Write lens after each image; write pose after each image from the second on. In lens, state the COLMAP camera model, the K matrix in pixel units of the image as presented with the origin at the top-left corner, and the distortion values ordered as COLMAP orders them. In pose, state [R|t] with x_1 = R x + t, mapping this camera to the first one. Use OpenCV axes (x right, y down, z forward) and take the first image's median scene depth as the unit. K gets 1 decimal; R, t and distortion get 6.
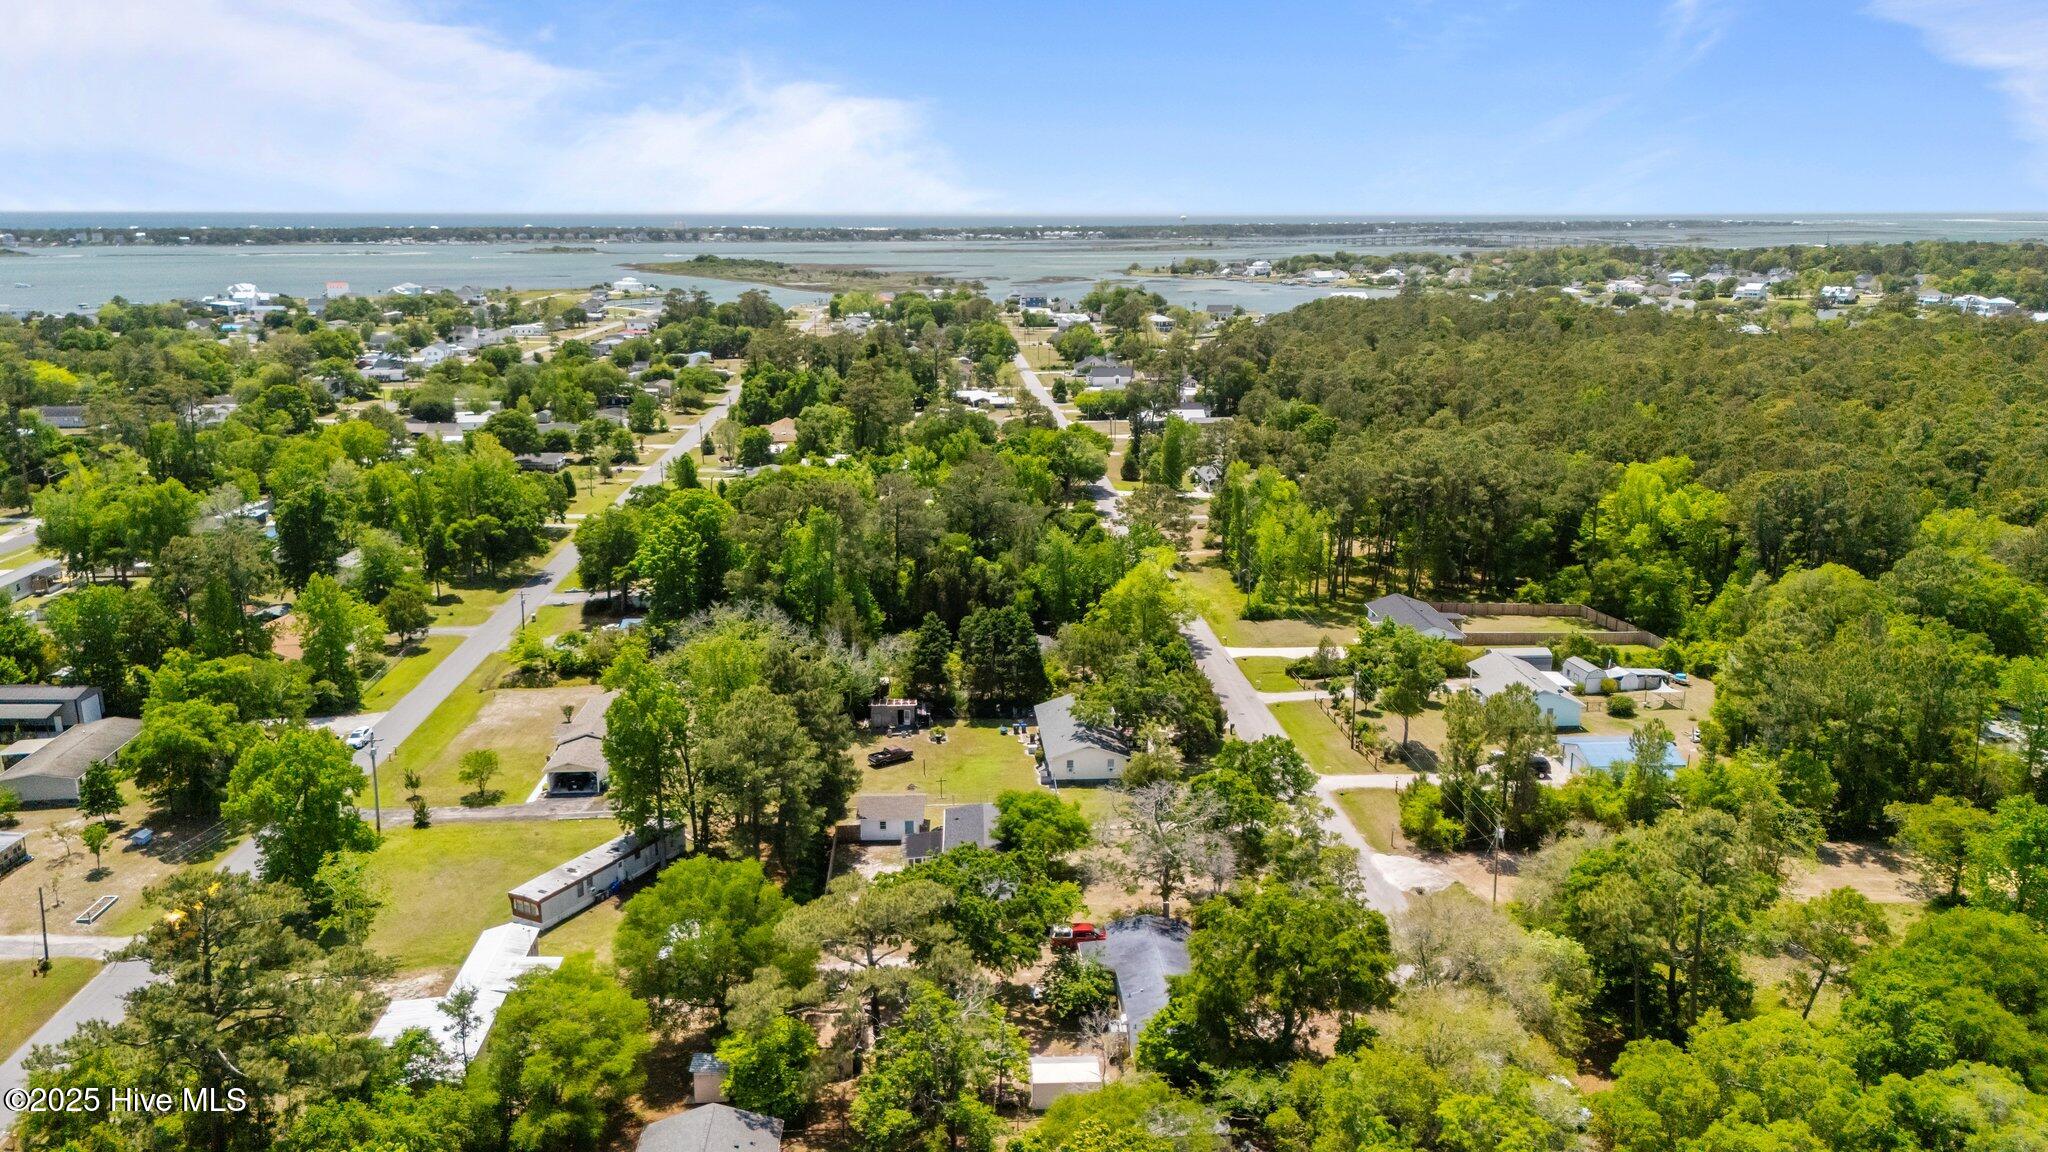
lens RADIAL K [[1513.1, 0, 1024.0], [0, 1513.1, 576.0], [0, 0, 1]] dist [0.090017, -0.094985]
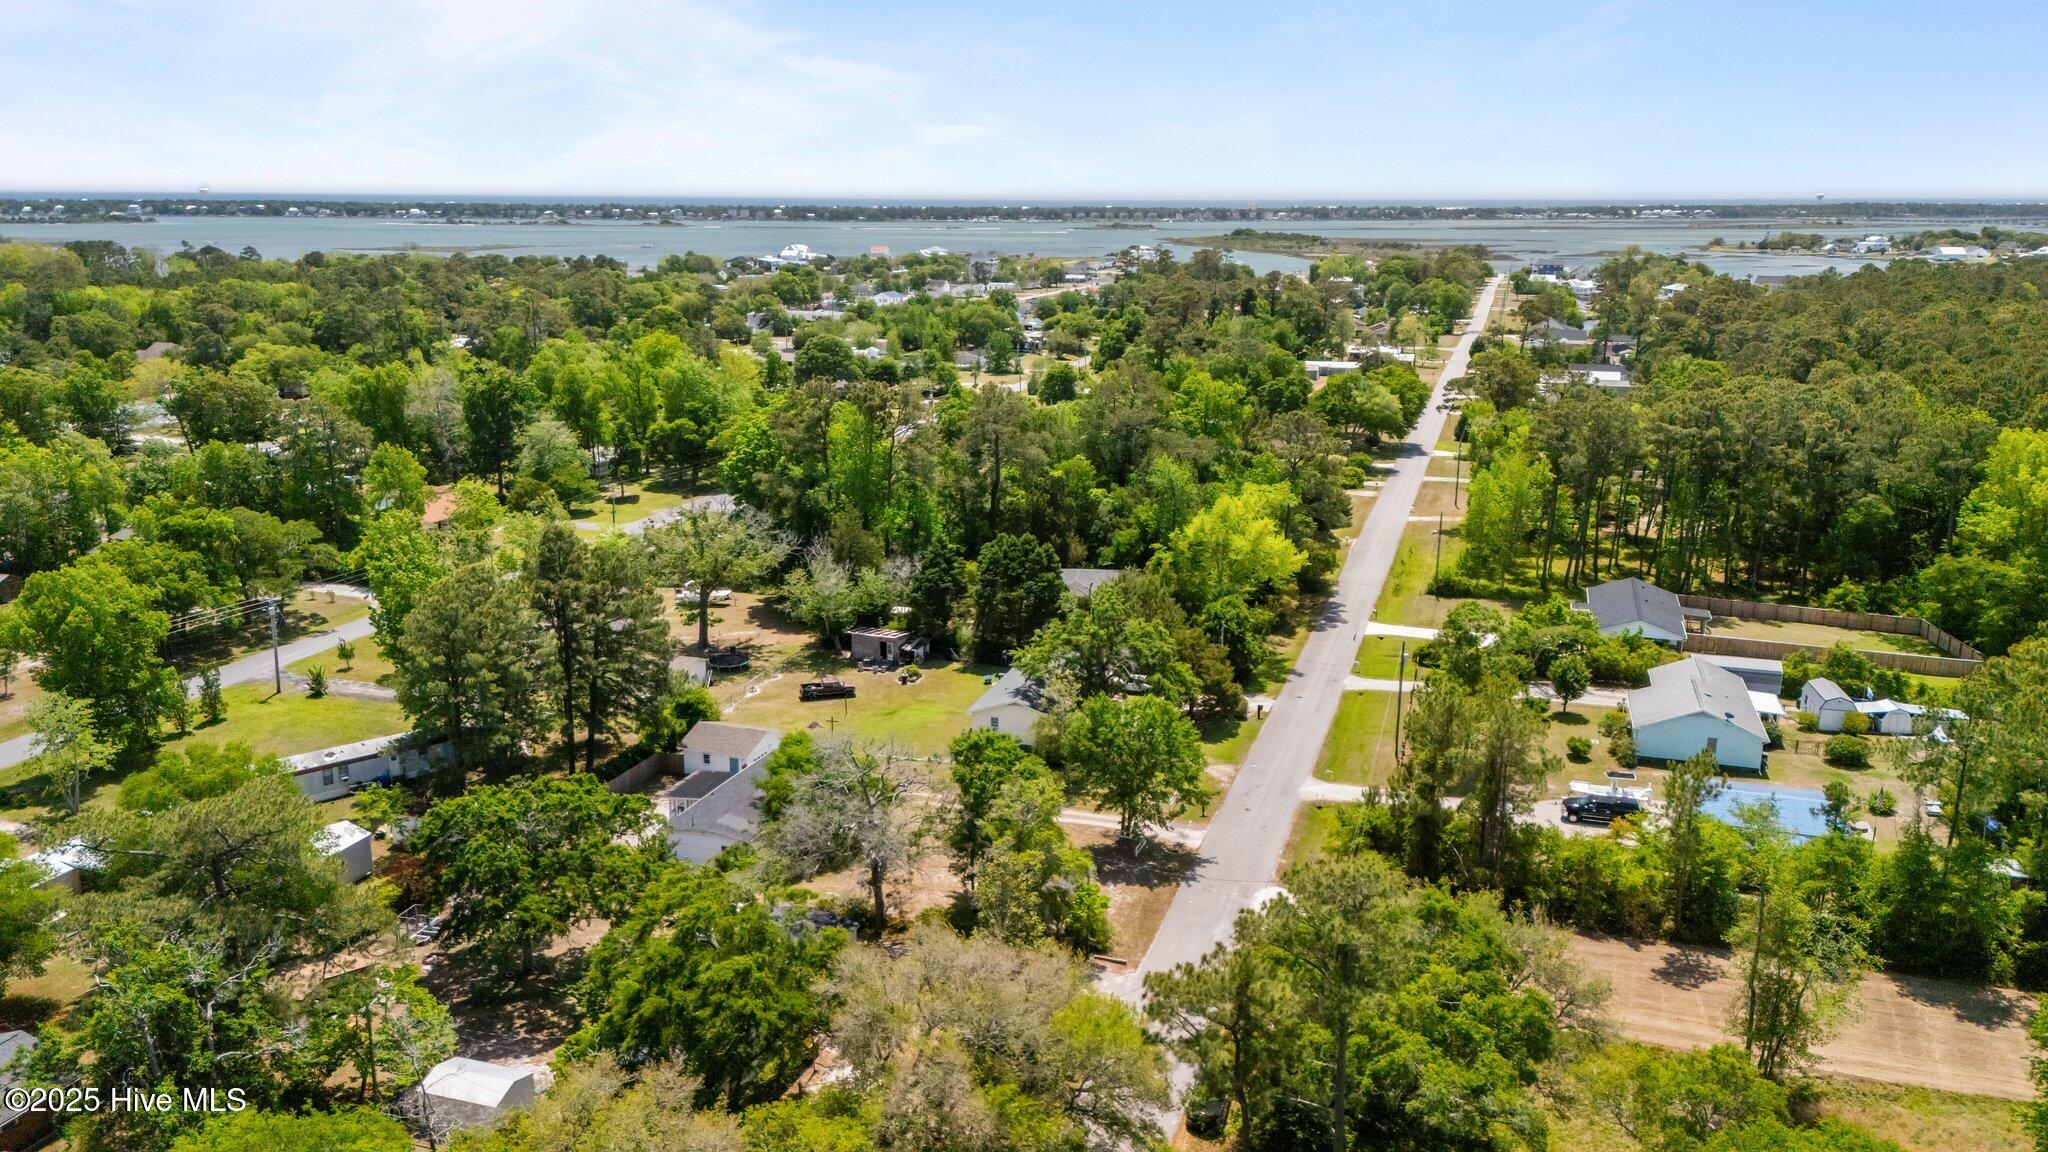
lens RADIAL K [[1513.1, 0, 1024.0], [0, 1513.1, 576.0], [0, 0, 1]] dist [0.090017, -0.094985]
pose [[0.931198, 0.092441, -0.352598, 0.205710], [-0.089169, 0.995689, 0.025547, 0.016100], [0.353440, 0.007652, 0.935426, 0.162967]]
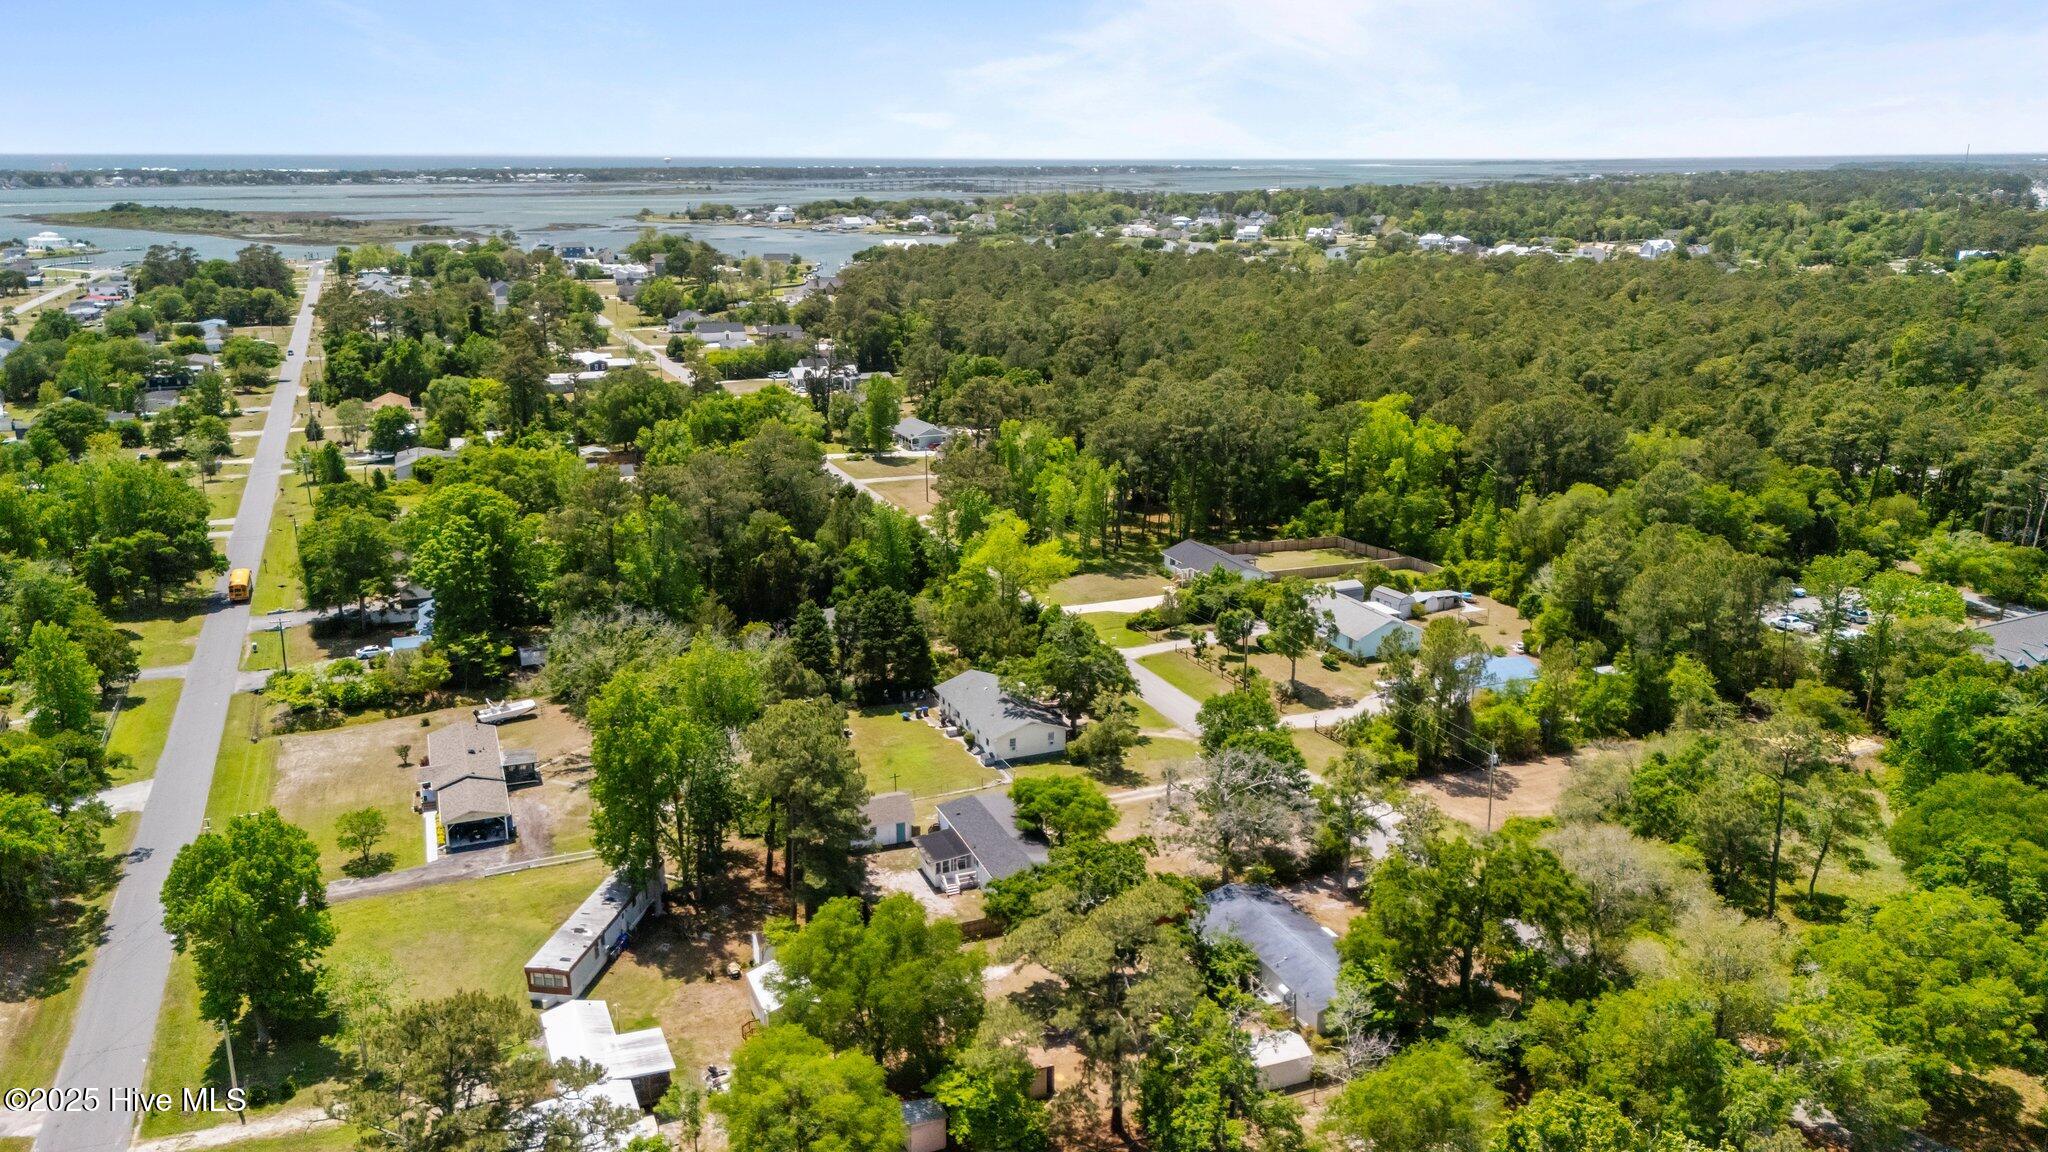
lens RADIAL K [[1532.9, 0, 1024.0], [0, 1532.9, 576.0], [0, 0, 1]] dist [0.088530, -0.103749]
pose [[0.946102, -0.086337, 0.312148, -0.167669], [0.076331, 0.996104, 0.044158, -0.016515], [-0.314744, -0.017951, 0.949007, 0.040110]]
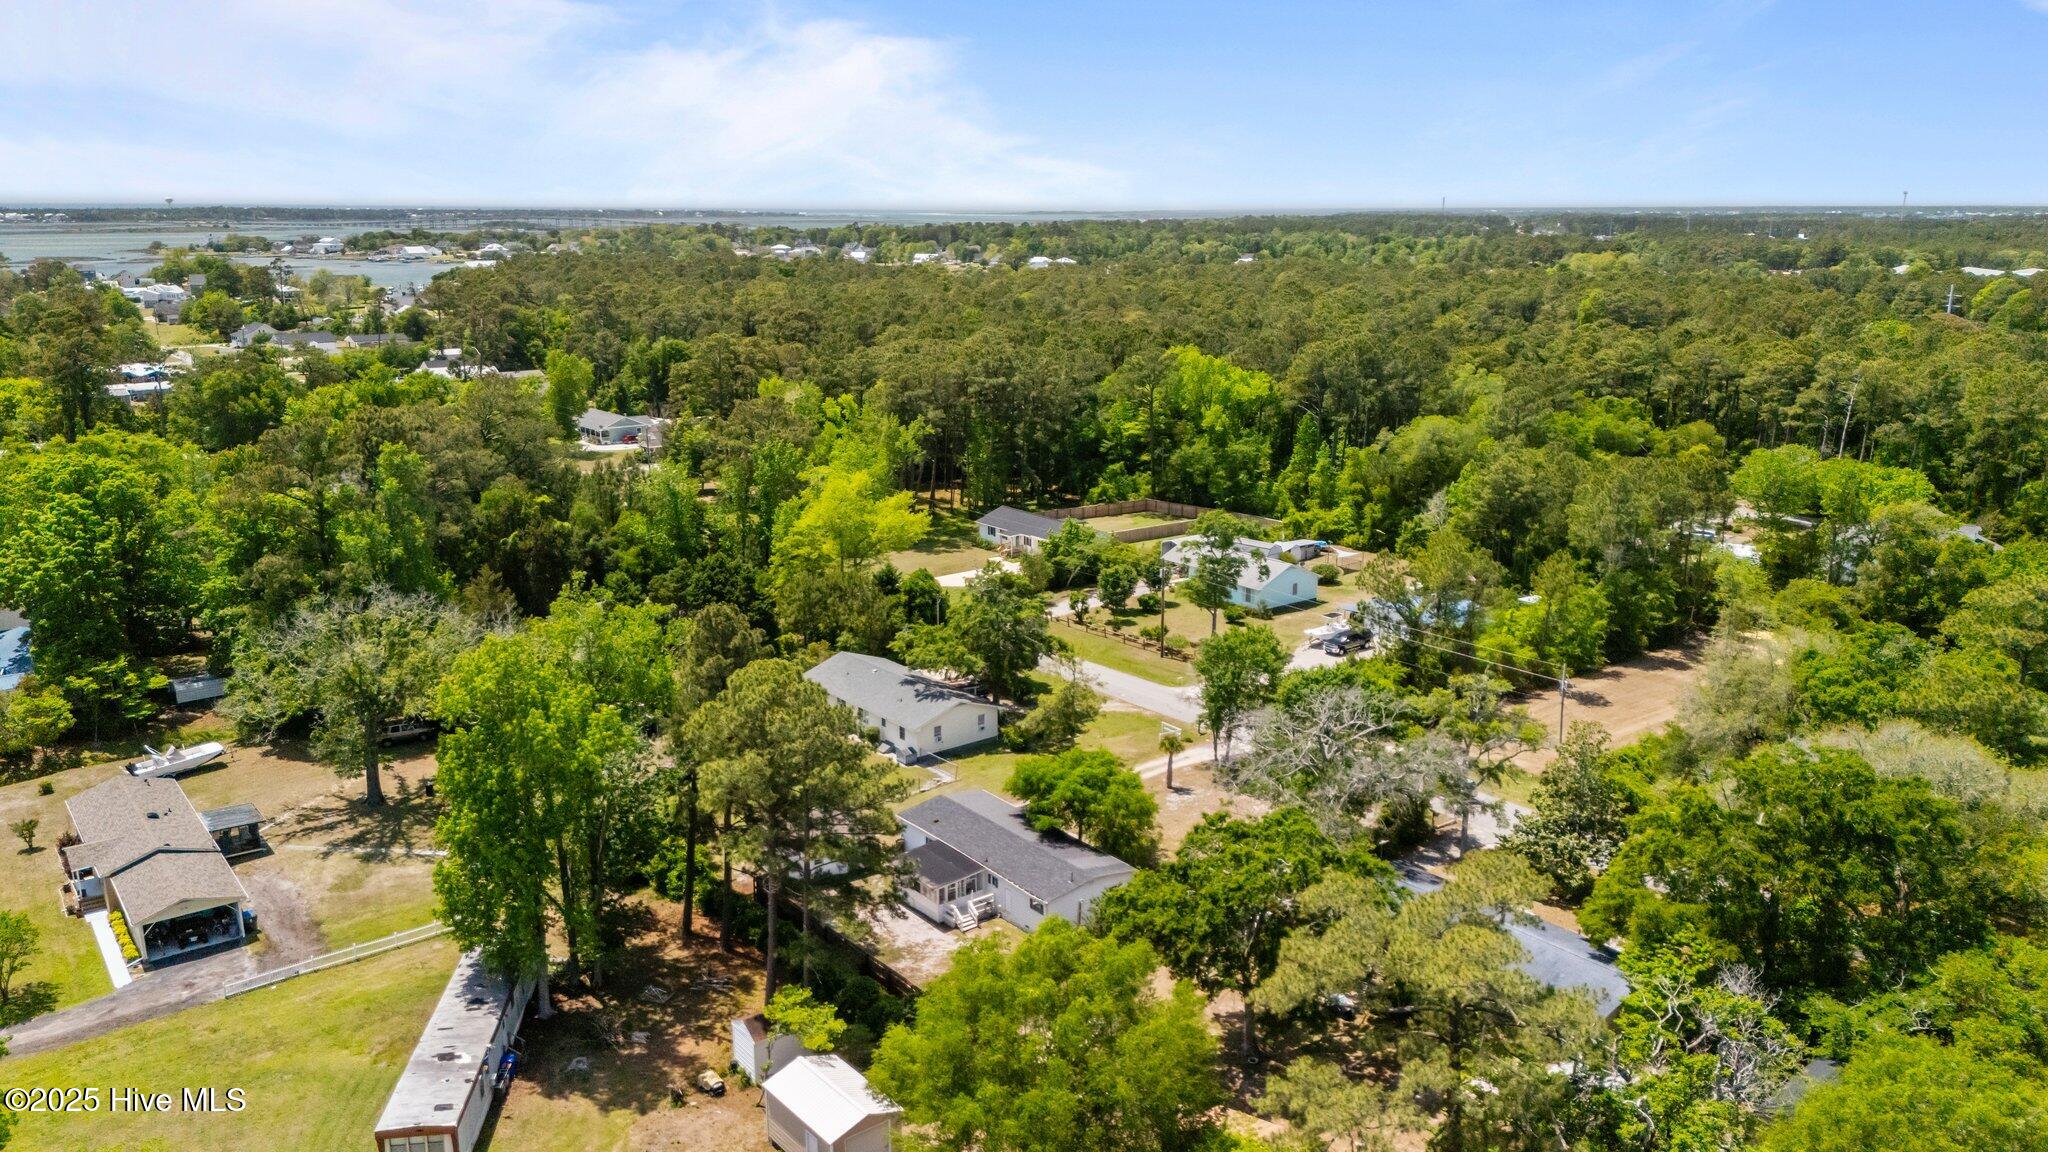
lens RADIAL K [[1524.1, 0, 1043.0], [0, 1524.1, 585.4], [0, 0, 1]] dist [0.026076, -0.006121]
pose [[0.814930, -0.137646, 0.562976, -0.217458], [0.131763, 0.989953, 0.051307, 0.013565], [-0.564382, 0.032368, 0.824879, 0.224344]]
